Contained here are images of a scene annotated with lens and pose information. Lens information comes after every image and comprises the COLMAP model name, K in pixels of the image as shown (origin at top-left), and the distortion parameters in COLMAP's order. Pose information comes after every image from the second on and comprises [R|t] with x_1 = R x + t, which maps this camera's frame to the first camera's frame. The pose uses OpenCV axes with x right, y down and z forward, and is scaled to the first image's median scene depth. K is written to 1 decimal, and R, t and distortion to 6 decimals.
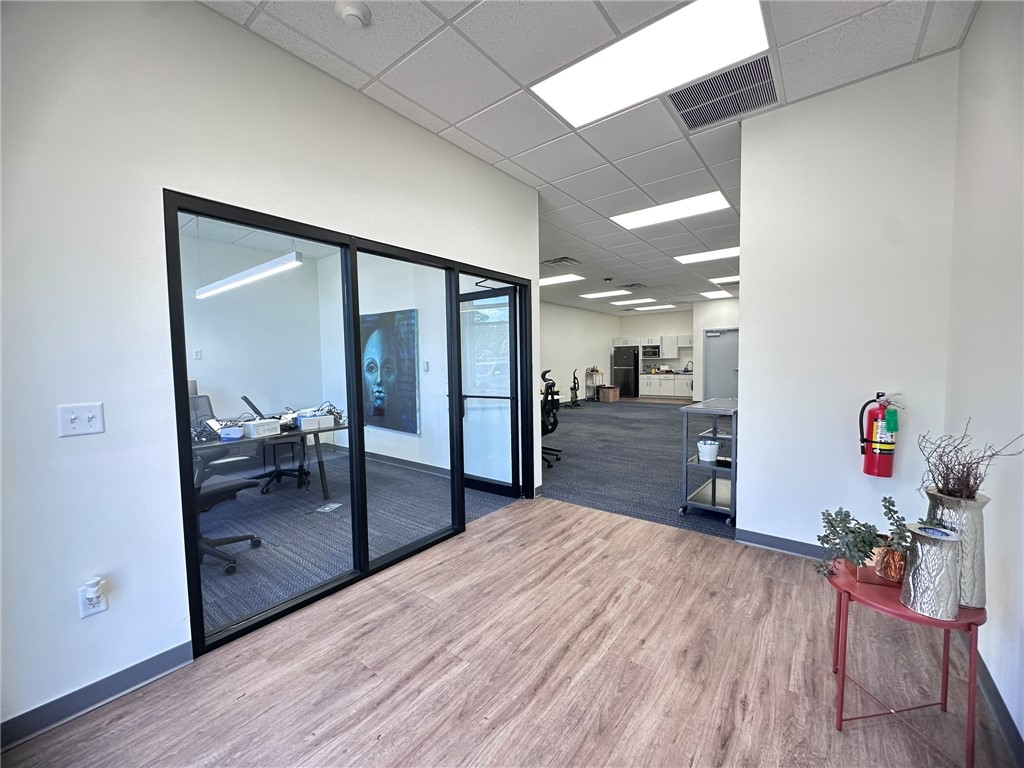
lens RADIAL K [[408.9, 0, 512.1], [0, 408.9, 386.2], [0, 0, 1]] dist [-0.003849, 0.000433]
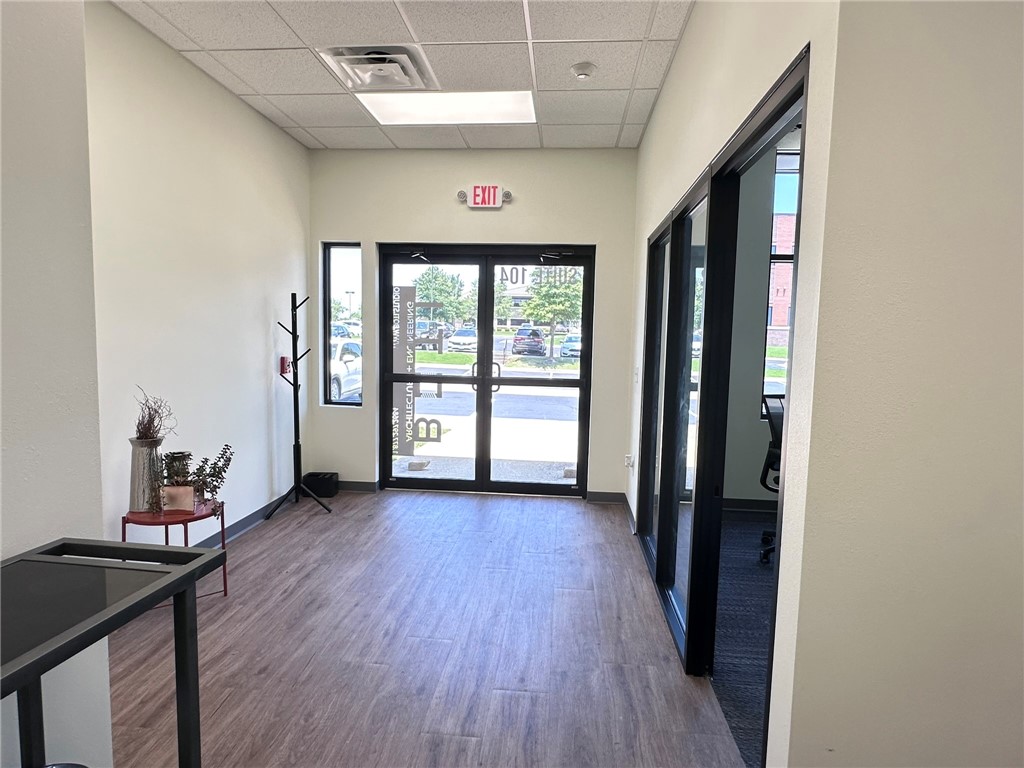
lens RADIAL K [[584.7, 0, 511.5], [0, 584.7, 387.4], [0, 0, 1]] dist [-0.005267, -0.000657]
pose [[-0.840783, 0.044108, -0.539572, 0.136676], [-0.042271, 0.988284, 0.146657, -0.034358], [0.539719, 0.146115, -0.829068, 0.421954]]
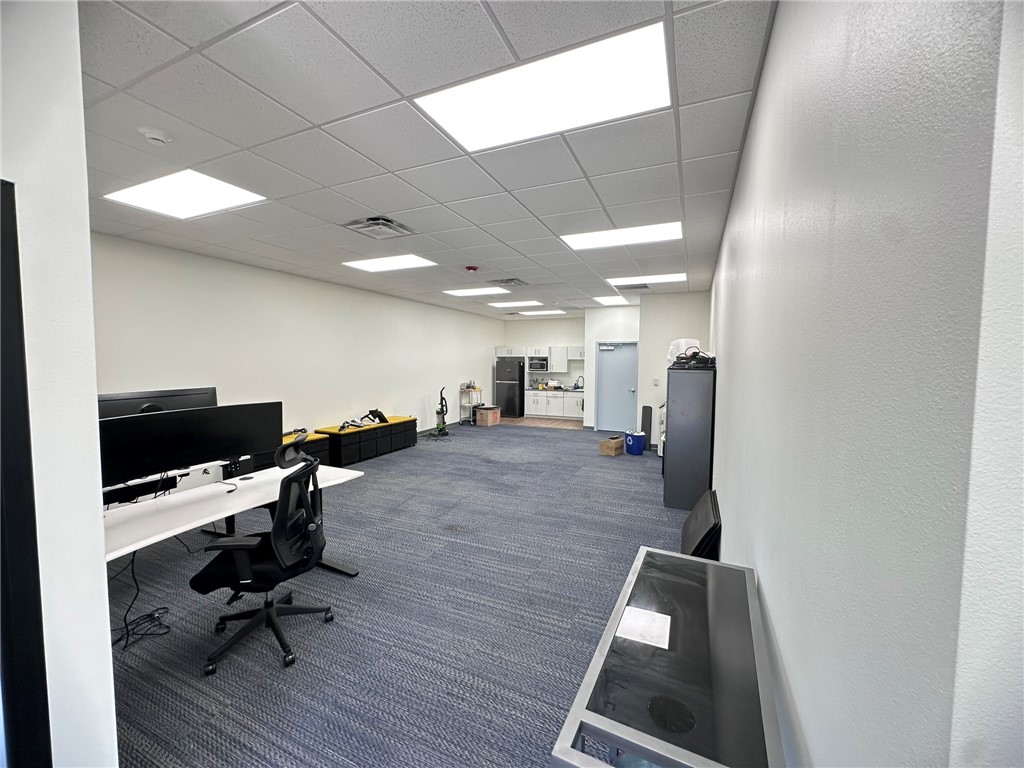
lens RADIAL K [[408.9, 0, 508.4], [0, 408.9, 386.8], [0, 0, 1]] dist [-0.003849, 0.000433]
pose [[0.971696, 0.006938, 0.236133, 0.099631], [-0.007318, 0.999973, 0.000732, -0.047235], [-0.236121, -0.002440, 0.971721, 0.236461]]
